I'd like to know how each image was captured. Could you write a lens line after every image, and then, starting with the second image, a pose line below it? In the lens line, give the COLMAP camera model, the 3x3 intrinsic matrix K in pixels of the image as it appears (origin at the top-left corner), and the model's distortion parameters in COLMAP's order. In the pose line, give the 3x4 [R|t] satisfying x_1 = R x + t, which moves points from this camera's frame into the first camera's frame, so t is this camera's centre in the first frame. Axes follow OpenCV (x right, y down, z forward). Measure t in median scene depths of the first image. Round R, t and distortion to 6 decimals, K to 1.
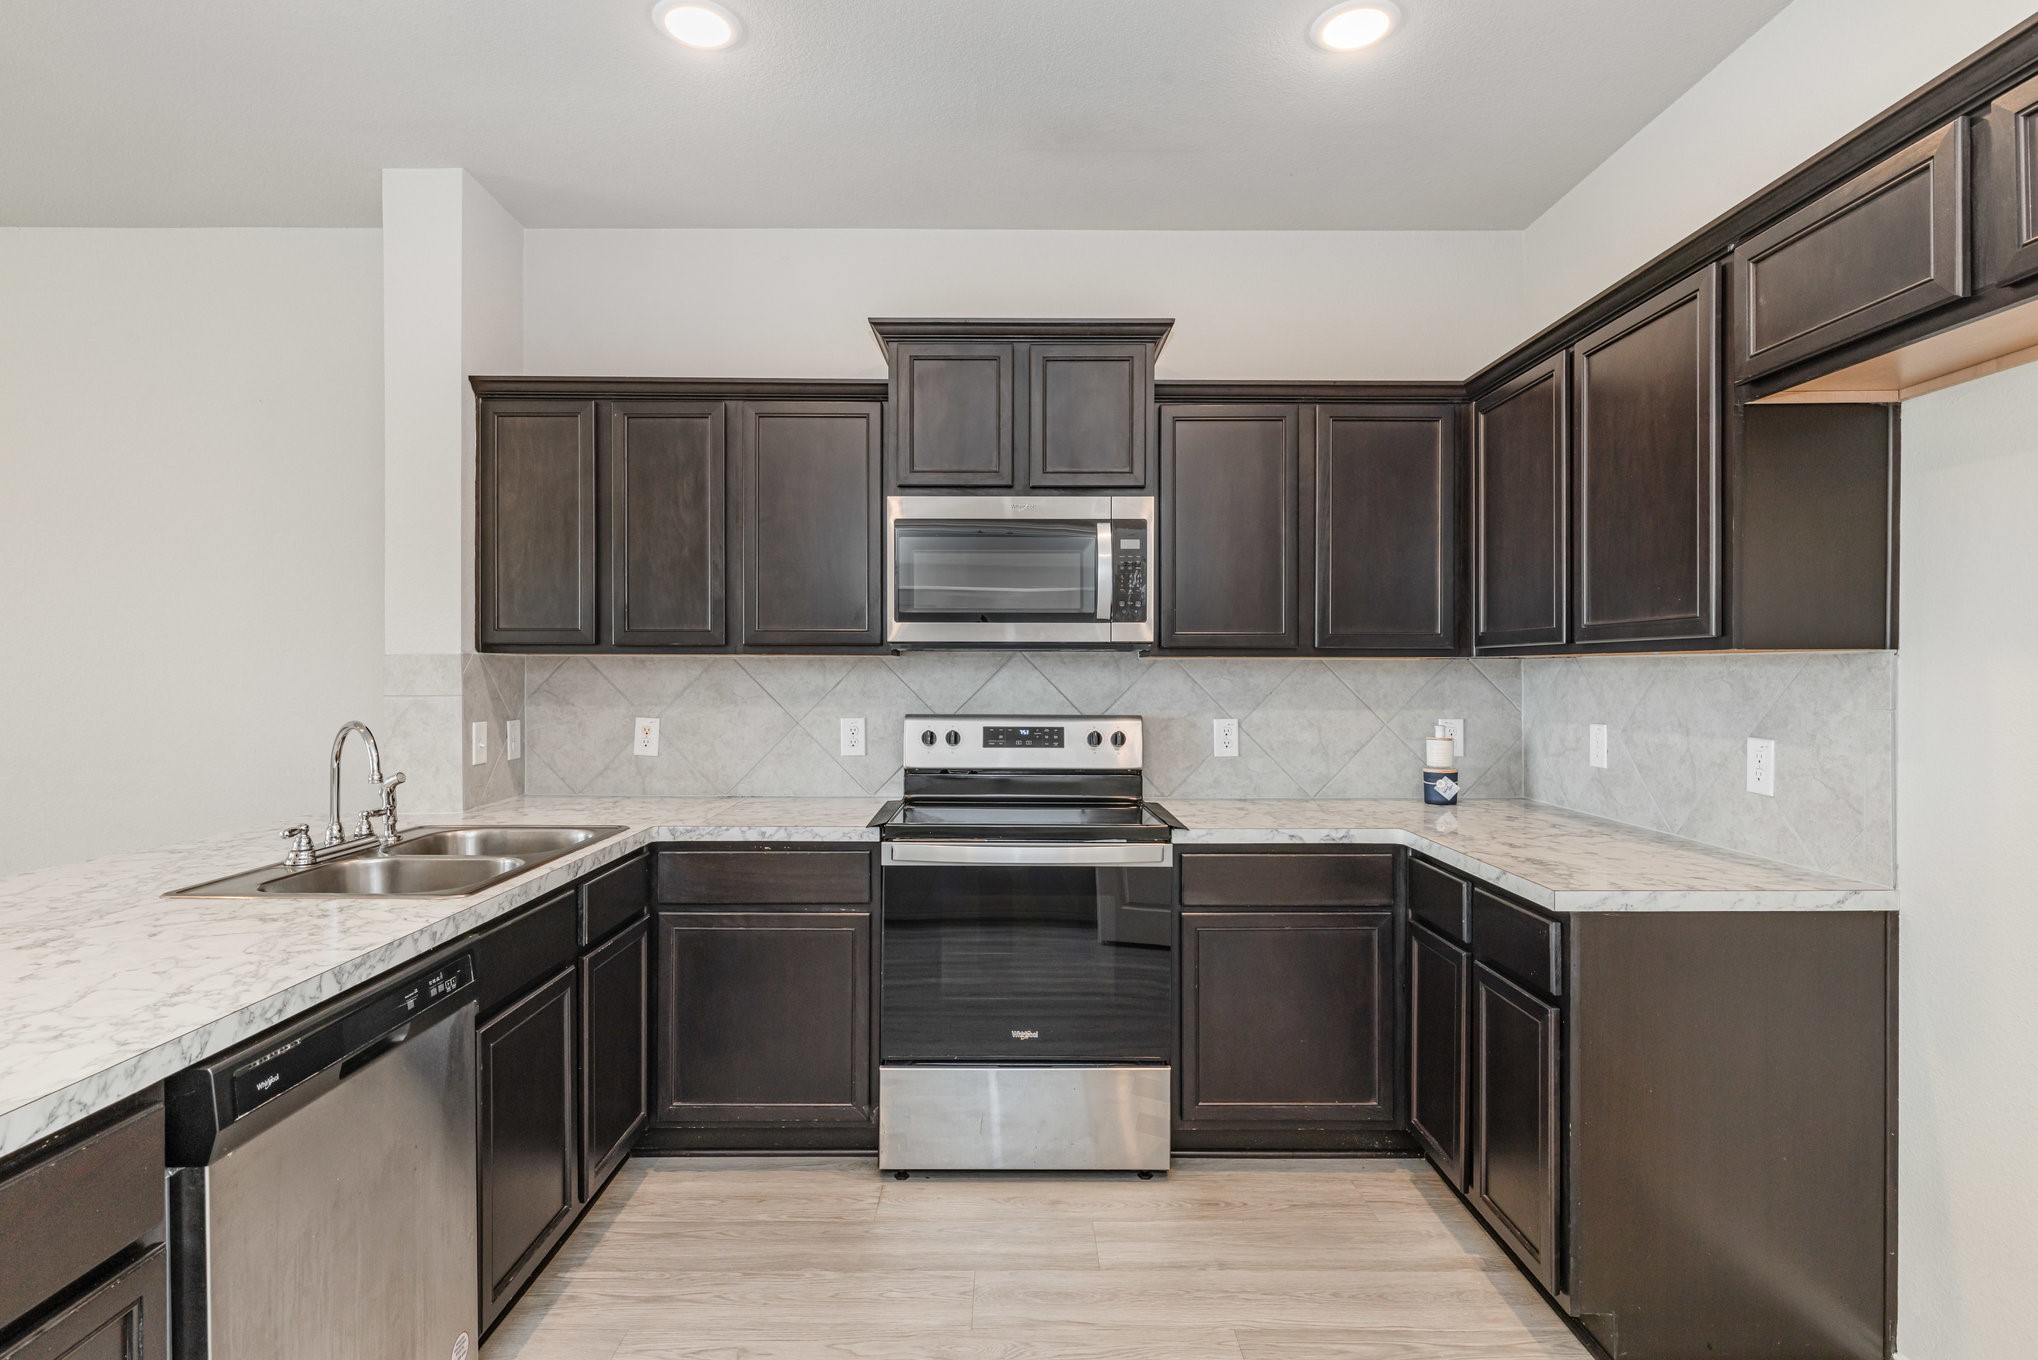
lens RADIAL K [[1117.4, 0, 1016.1], [0, 1117.4, 683.3], [0, 0, 1]] dist [-0.002629, -0.000150]
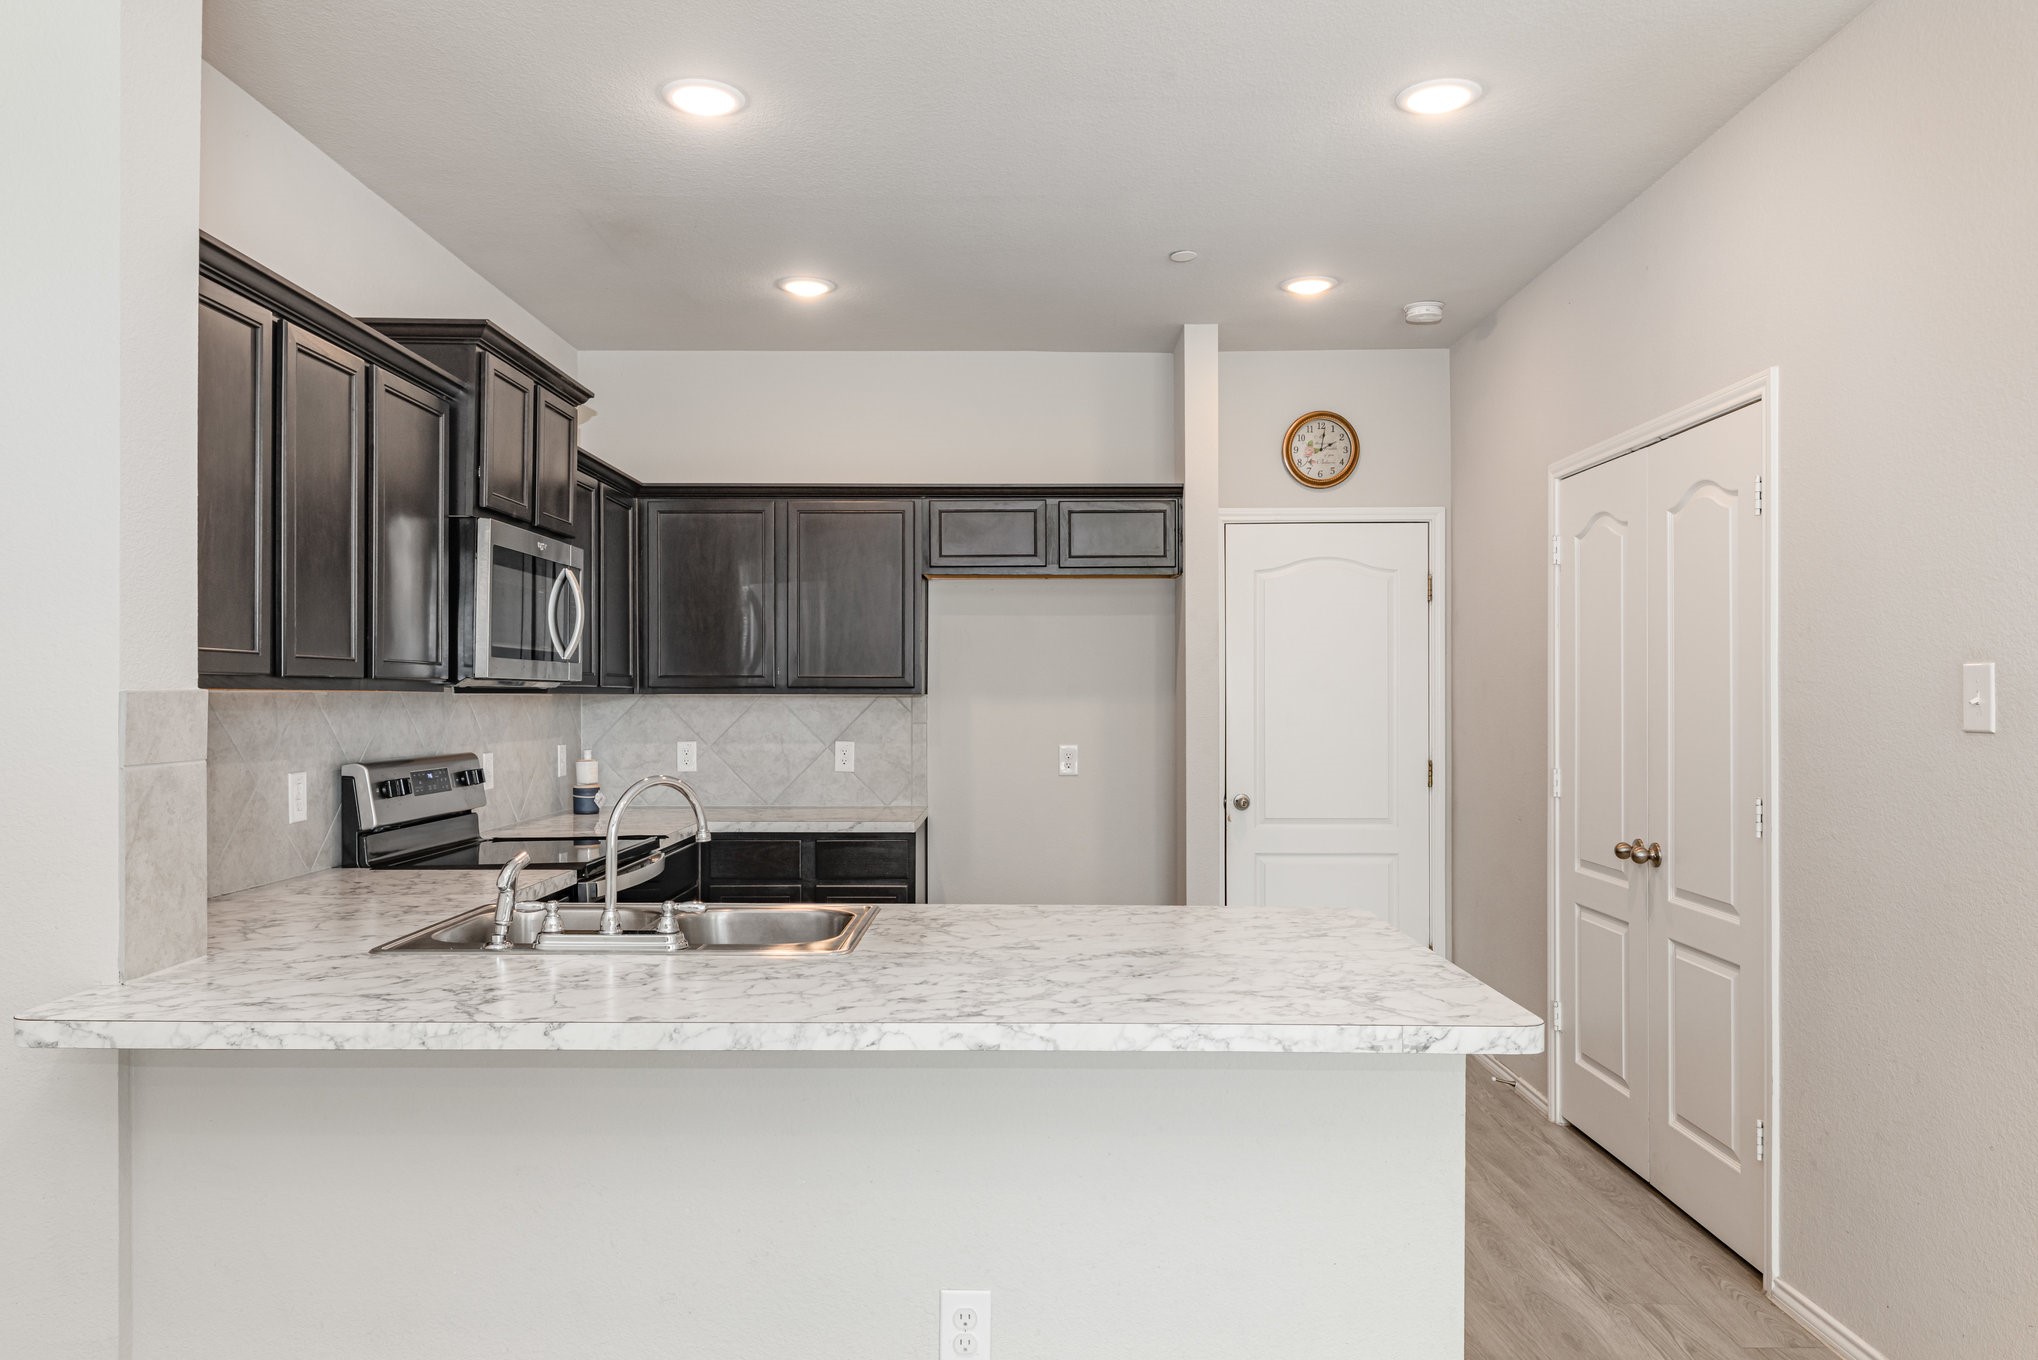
lens RADIAL K [[1386.4, 0, 1017.8], [0, 1386.4, 678.1], [0, 0, 1]] dist [-0.001128, 0.000065]
pose [[0.000931, 0.010118, 0.999948, -1.355570], [0.011567, 0.999882, -0.010128, -0.022913], [-0.999933, 0.011576, 0.000814, 0.608656]]
